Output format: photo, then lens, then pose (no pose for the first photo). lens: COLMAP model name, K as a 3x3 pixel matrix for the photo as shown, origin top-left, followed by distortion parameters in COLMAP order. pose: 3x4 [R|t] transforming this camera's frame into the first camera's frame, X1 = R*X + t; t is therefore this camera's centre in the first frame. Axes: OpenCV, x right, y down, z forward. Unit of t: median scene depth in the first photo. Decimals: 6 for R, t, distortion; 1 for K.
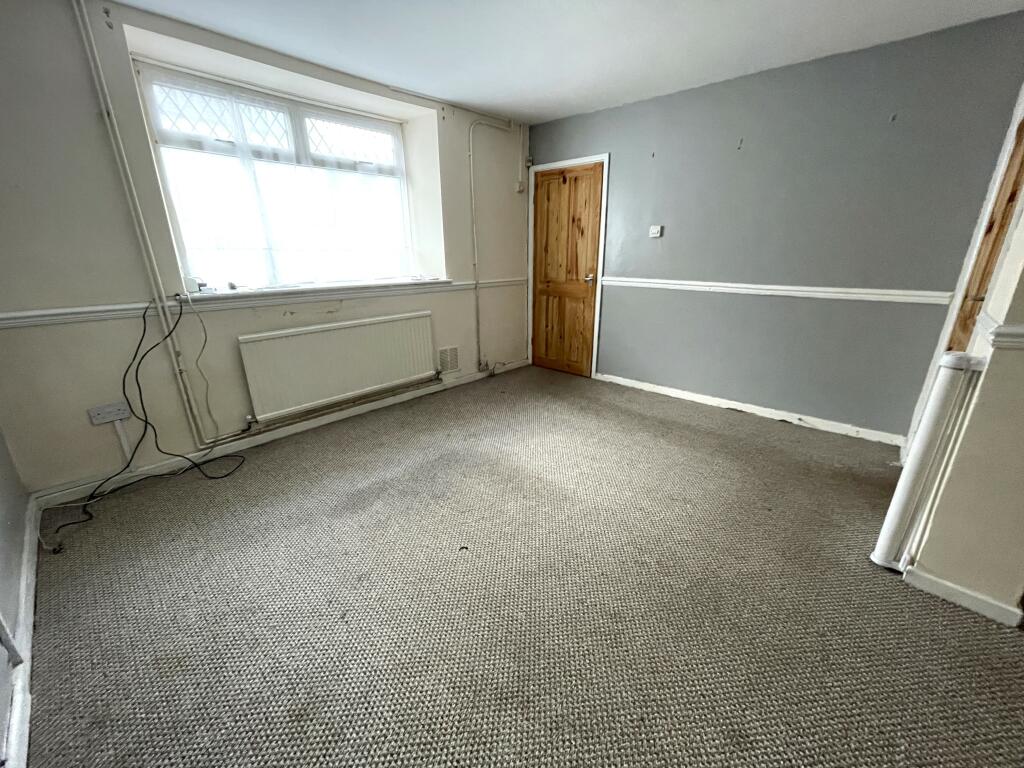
lens RADIAL K [[413.8, 0, 495.1], [0, 413.8, 386.2], [0, 0, 1]] dist [-0.001308, 0.000911]
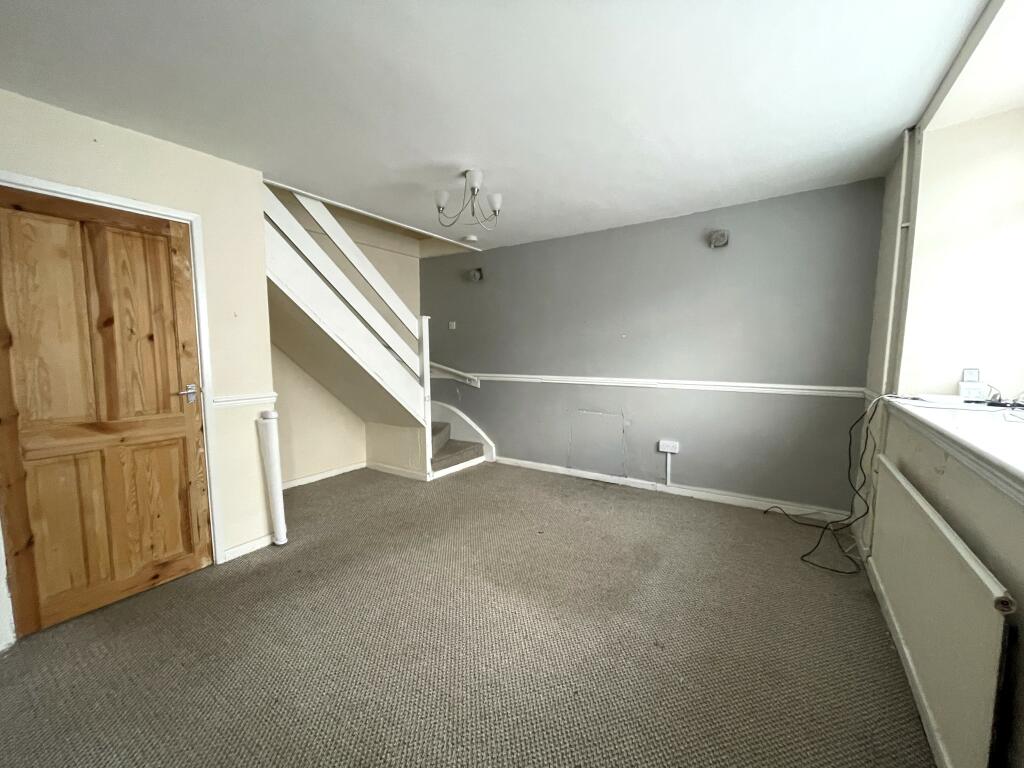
lens RADIAL K [[413.8, 0, 509.1], [0, 413.8, 385.8], [0, 0, 1]] dist [-0.001308, 0.000911]
pose [[-0.981657, 0.034075, -0.187588, 0.151737], [-0.043624, 0.917654, 0.394978, -0.348243], [0.185600, 0.395916, -0.899335, 1.028093]]
